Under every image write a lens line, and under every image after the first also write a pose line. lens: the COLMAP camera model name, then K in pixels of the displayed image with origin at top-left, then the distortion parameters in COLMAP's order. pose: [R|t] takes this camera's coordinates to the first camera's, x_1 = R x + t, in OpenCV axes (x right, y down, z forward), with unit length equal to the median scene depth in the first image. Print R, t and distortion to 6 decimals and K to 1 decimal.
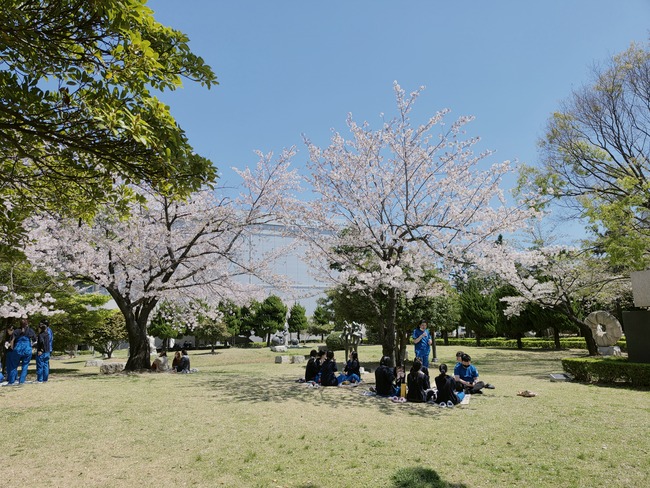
lens RADIAL K [[445.3, 0, 324.6], [0, 445.3, 243.9], [0, 0, 1]] dist [-0.008668, -0.001585]
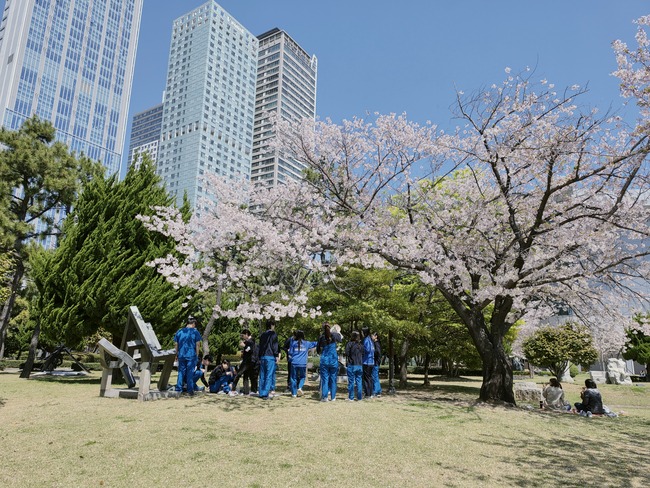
lens RADIAL K [[445.3, 0, 325.0], [0, 445.3, 244.9], [0, 0, 1]] dist [-0.008668, -0.001585]
pose [[0.558904, -0.152722, -0.815048, 0.033813], [0.119335, 0.987476, -0.103200, 0.074199], [0.820601, -0.039585, 0.570129, 0.359944]]
